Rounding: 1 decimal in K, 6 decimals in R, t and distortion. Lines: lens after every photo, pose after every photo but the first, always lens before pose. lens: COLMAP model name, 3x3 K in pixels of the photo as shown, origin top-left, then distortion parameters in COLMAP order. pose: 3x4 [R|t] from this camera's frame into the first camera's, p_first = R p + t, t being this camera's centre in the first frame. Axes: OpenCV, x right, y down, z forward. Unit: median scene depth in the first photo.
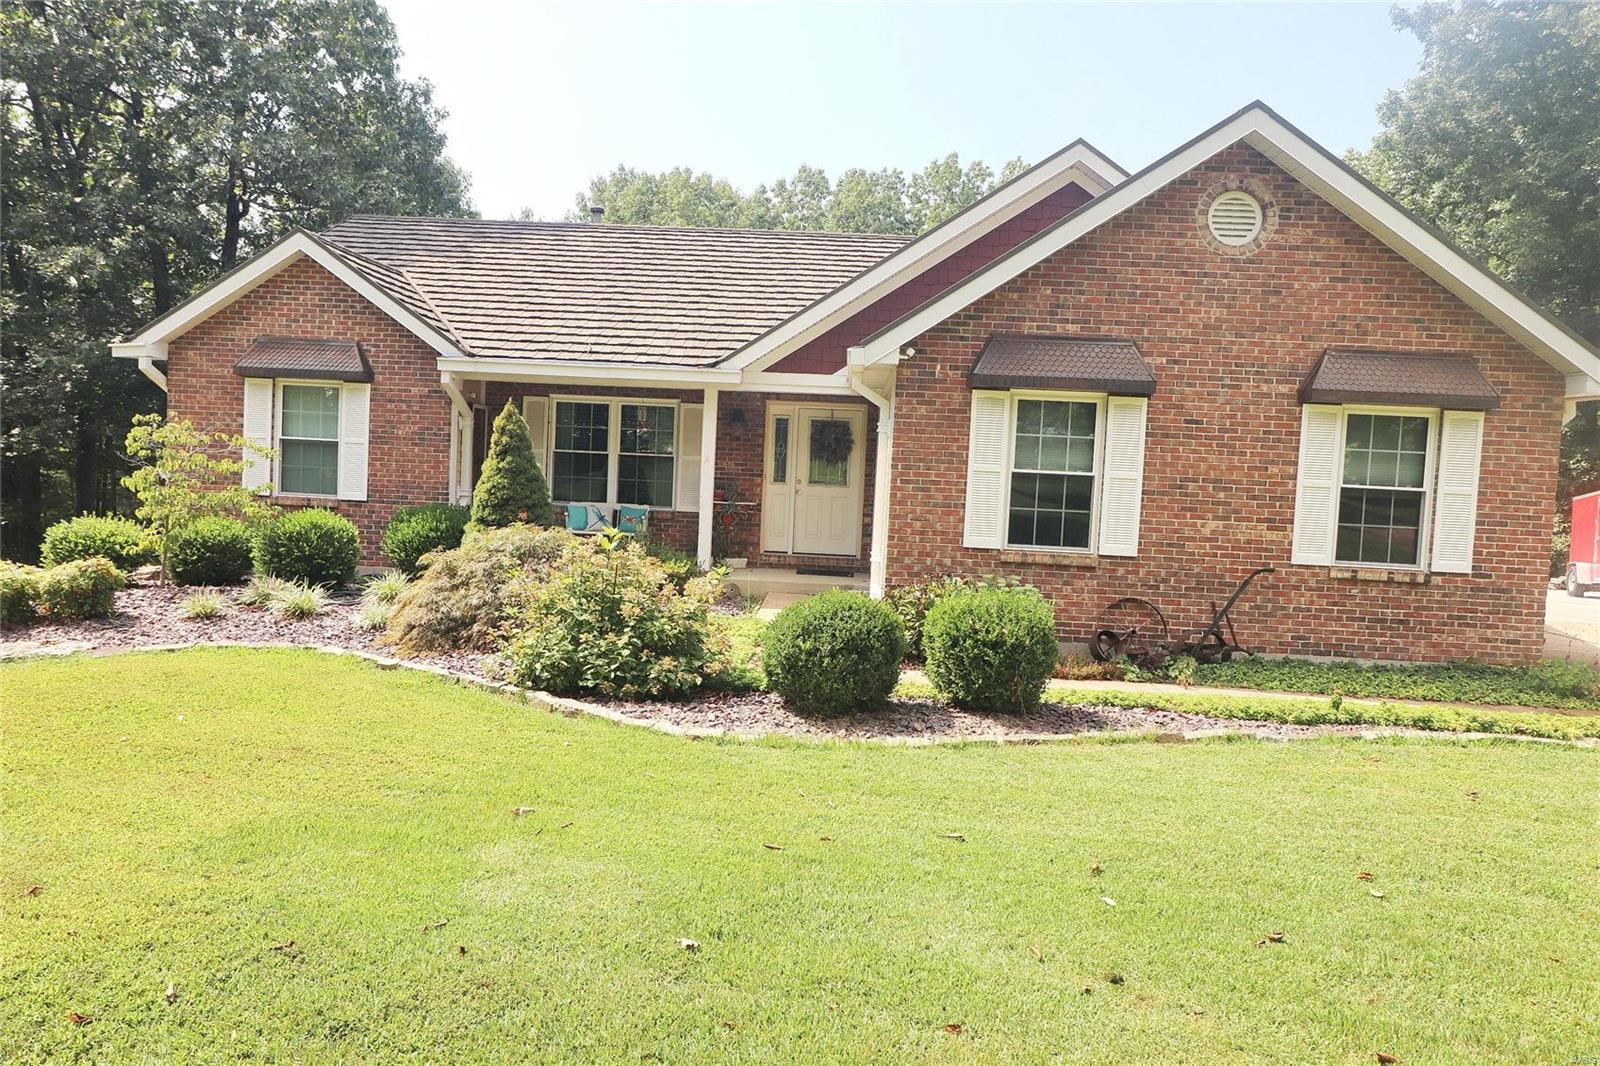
lens RADIAL K [[1018.8, 0, 800.0], [0, 1018.8, 533.0], [0, 0, 1]] dist [-0.003105, -0.001751]
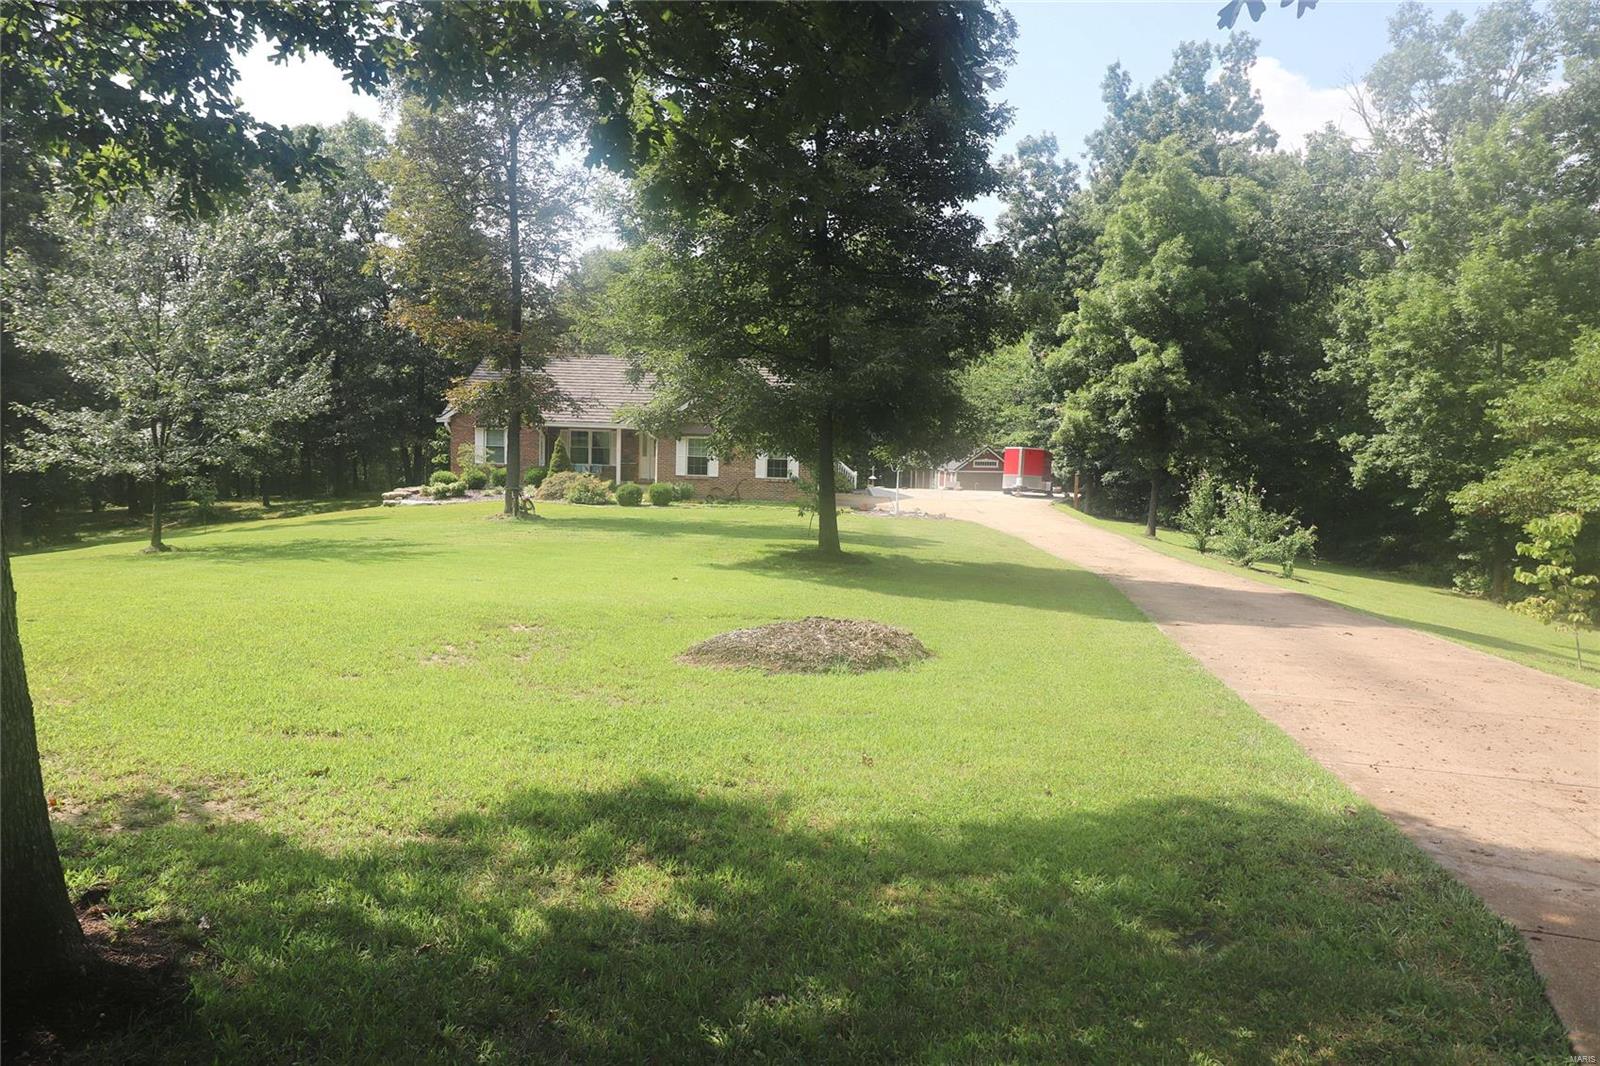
lens RADIAL K [[1018.8, 0, 800.0], [0, 1018.8, 533.0], [0, 0, 1]] dist [-0.003105, -0.001751]
pose [[0.999869, -0.016114, 0.001730, 0.490902], [0.015989, 0.998232, 0.057253, 0.014330], [-0.002650, -0.057217, 0.998358, -2.320981]]
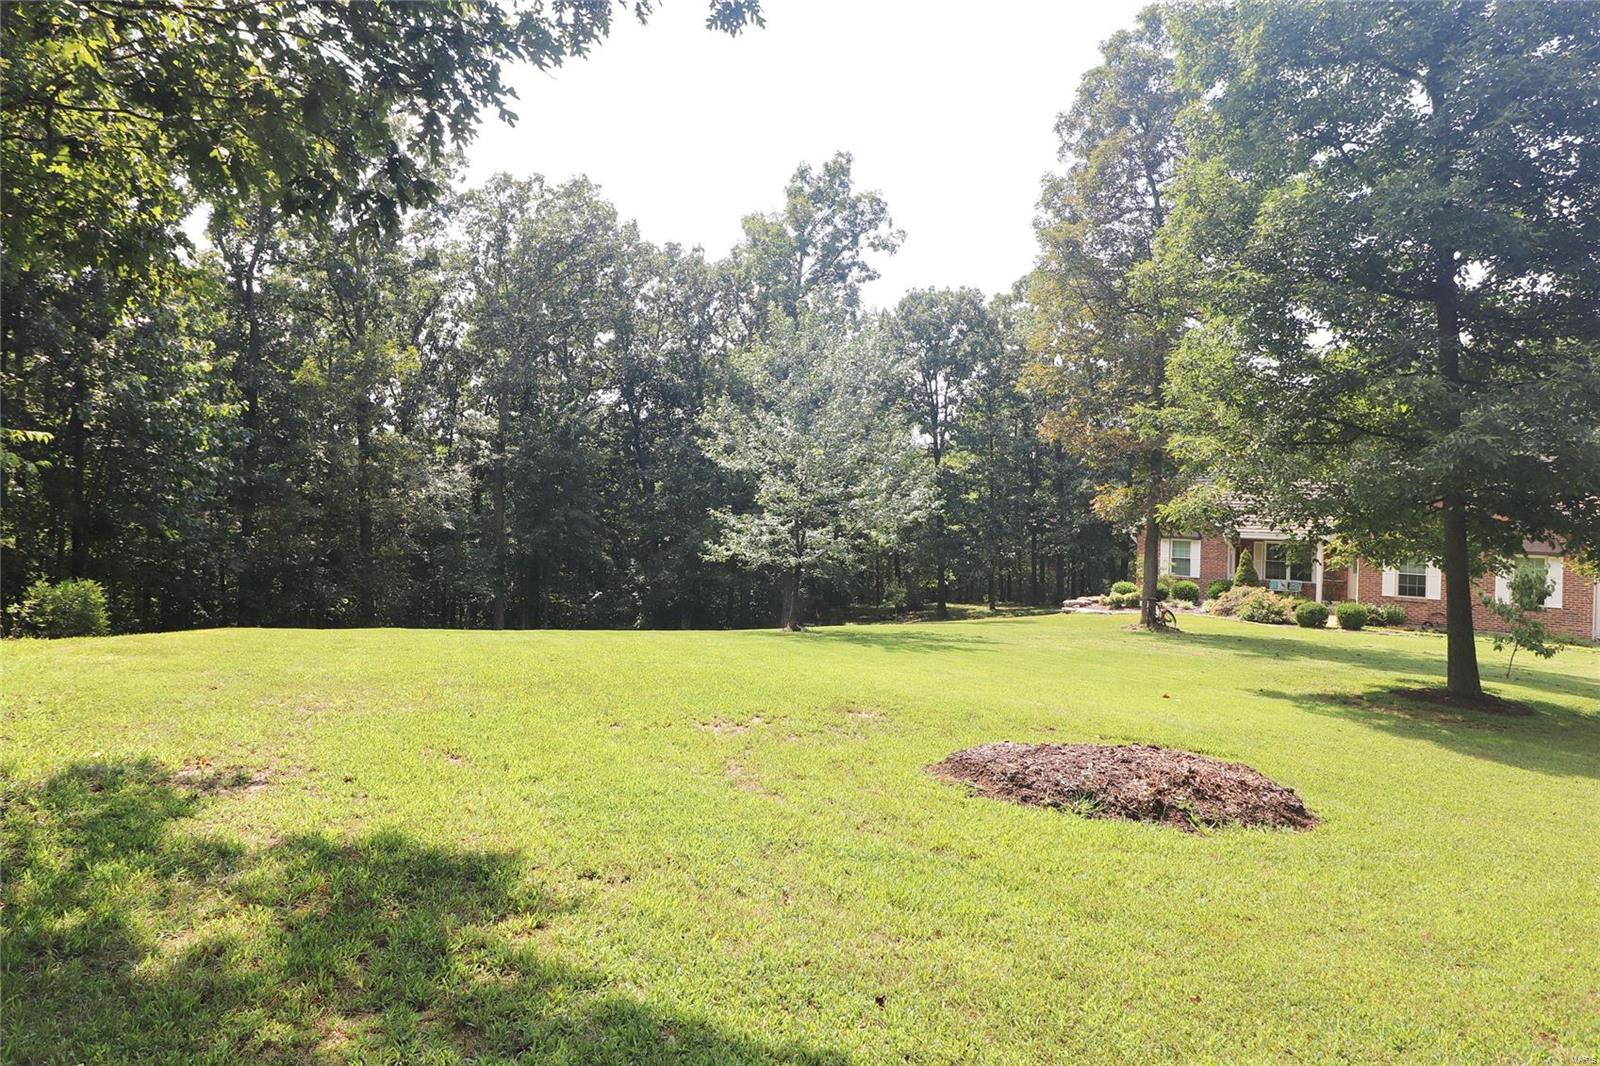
lens RADIAL K [[1018.8, 0, 800.0], [0, 1018.8, 533.0], [0, 0, 1]] dist [-0.003105, -0.001751]
pose [[0.744869, -0.013009, -0.667083, 0.747557], [-0.030431, 0.998107, -0.053444, 0.034961], [0.666516, 0.060109, 0.743063, -2.148379]]
